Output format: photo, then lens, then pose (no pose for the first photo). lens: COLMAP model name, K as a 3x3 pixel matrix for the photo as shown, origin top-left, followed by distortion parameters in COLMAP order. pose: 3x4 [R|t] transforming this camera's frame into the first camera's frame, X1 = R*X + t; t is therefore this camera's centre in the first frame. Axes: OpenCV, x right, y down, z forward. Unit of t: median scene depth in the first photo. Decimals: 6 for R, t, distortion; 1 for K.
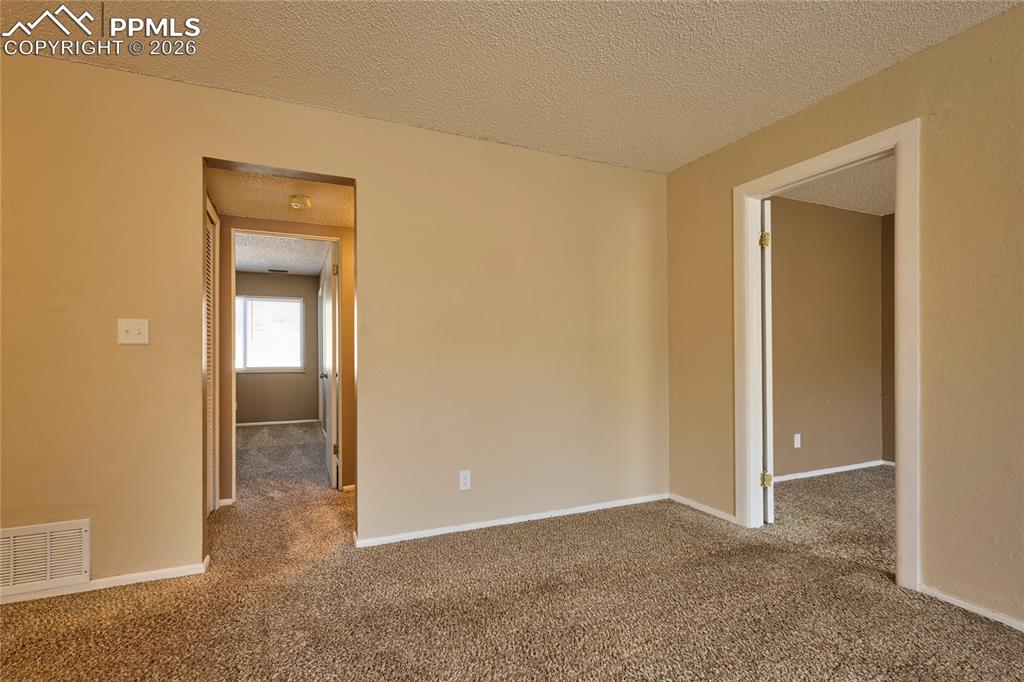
lens RADIAL K [[438.1, 0, 480.2], [0, 438.1, 354.9], [0, 0, 1]] dist [0.000204, 0.000117]
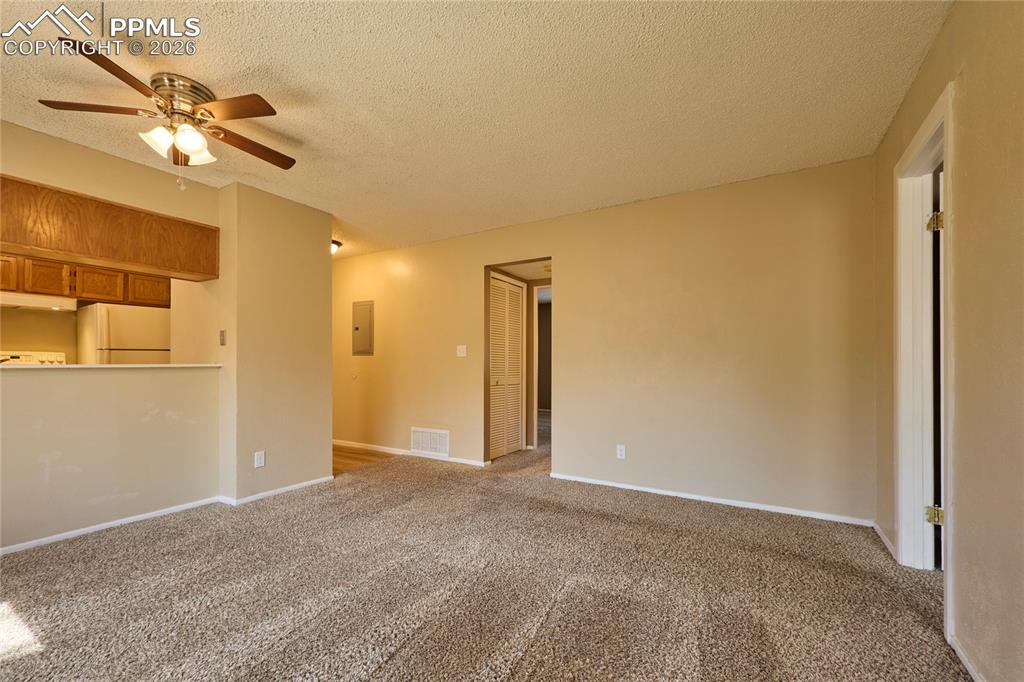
lens RADIAL K [[440.5, 0, 491.9], [0, 440.5, 362.2], [0, 0, 1]] dist [-0.000047, 0.000209]
pose [[0.589626, 0.002744, -0.807672, 0.839858], [-0.001683, 0.999996, 0.002169, -0.001360], [0.807675, 0.000081, 0.589628, -0.153677]]
